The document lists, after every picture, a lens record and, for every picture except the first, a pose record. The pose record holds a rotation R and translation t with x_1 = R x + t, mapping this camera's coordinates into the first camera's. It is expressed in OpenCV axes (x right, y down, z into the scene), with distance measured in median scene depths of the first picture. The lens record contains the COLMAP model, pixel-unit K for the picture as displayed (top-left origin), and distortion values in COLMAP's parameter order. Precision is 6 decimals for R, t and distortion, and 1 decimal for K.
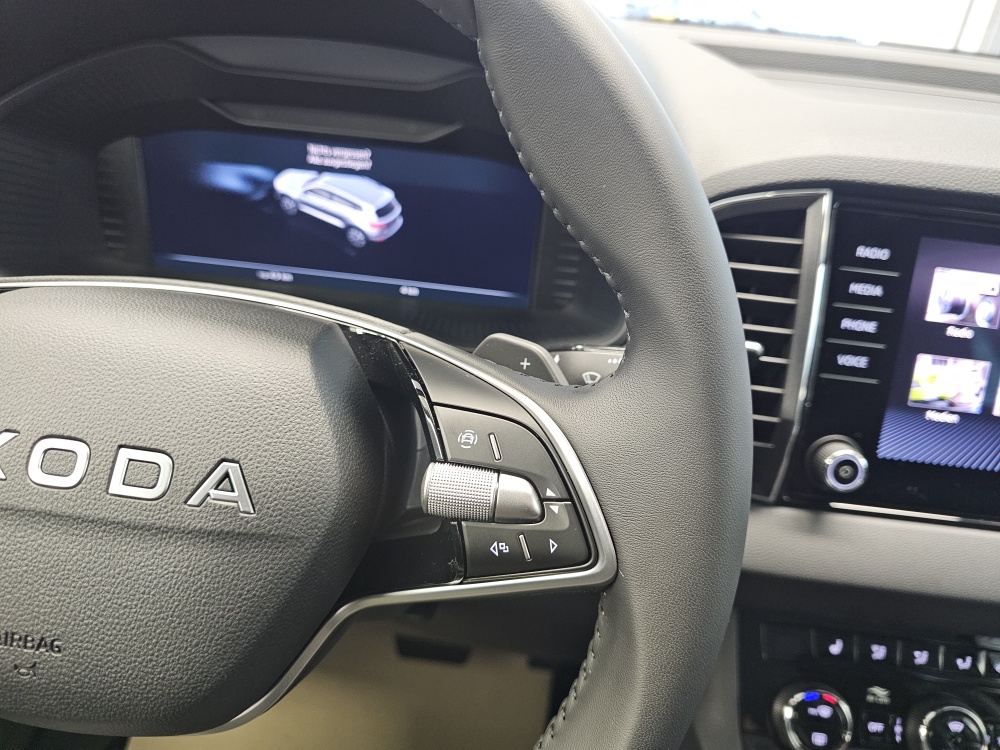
lens RADIAL K [[703.0, 0, 496.3], [0, 703.0, 372.1], [0, 0, 1]] dist [-0.010390, -0.014537]
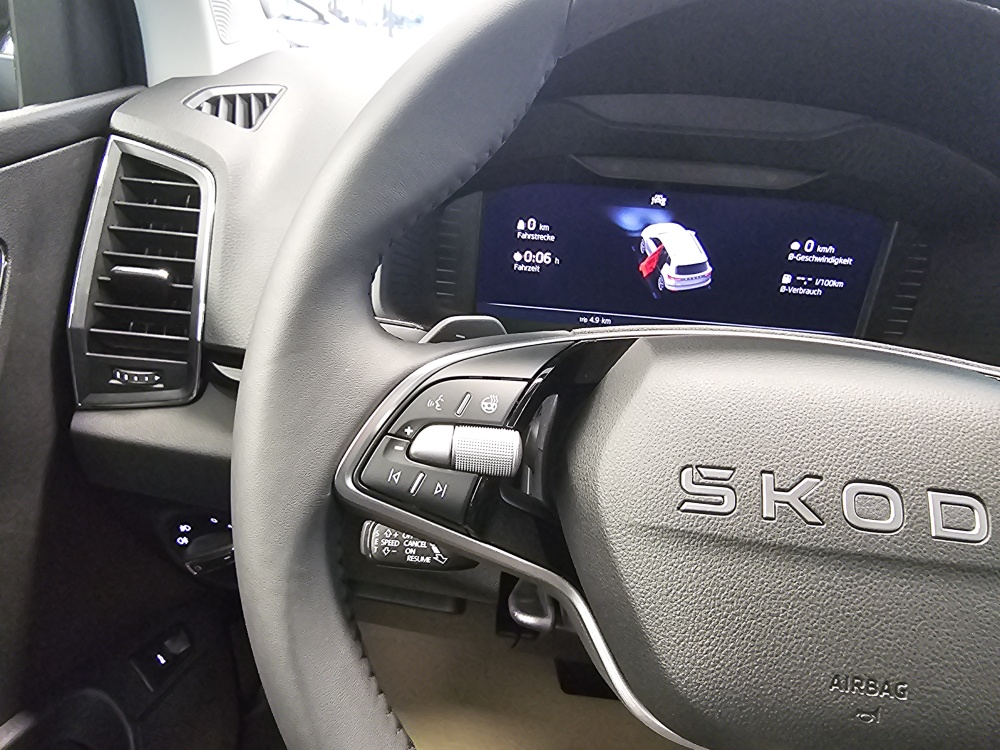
lens RADIAL K [[682.4, 0, 427.7], [0, 682.4, 376.8], [0, 0, 1]] dist [-0.001487, 0.002346]
pose [[0.999137, -0.018373, -0.037263, -0.715584], [0.016707, 0.998867, -0.044550, -0.015991], [0.038039, 0.043889, 0.998312, -0.021375]]
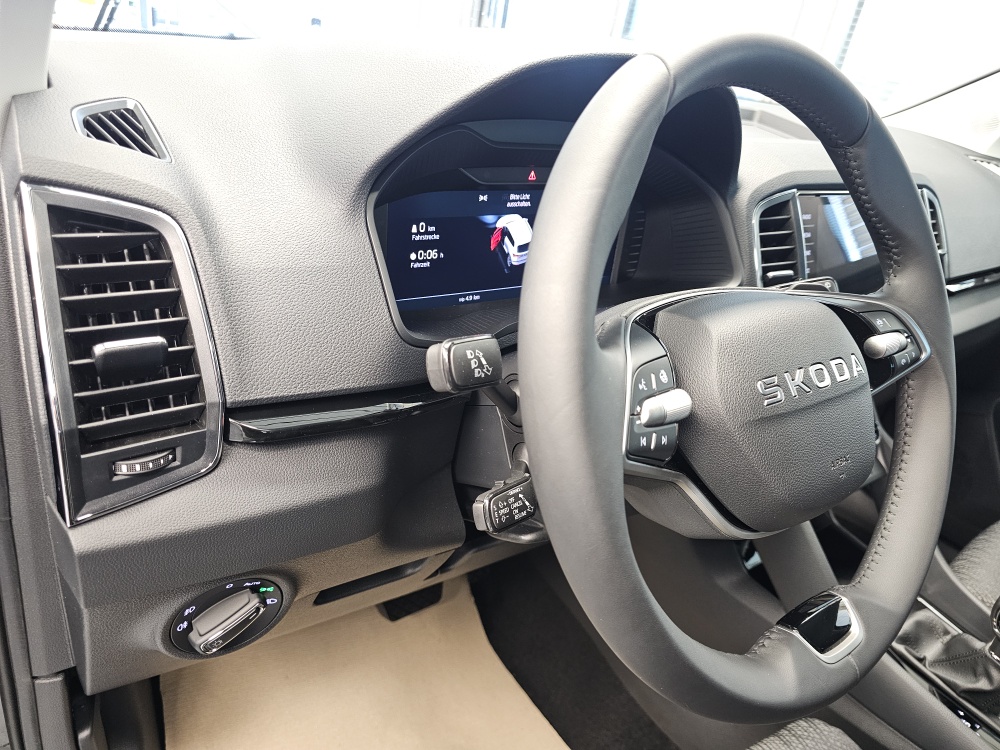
lens RADIAL K [[684.5, 0, 494.0], [0, 684.5, 377.8], [0, 0, 1]] dist [0.033839, -0.042009]
pose [[0.744955, -0.276690, 0.607029, -1.461896], [0.246813, 0.959679, 0.134538, -0.209624], [-0.619778, 0.049597, 0.783208, 0.007638]]
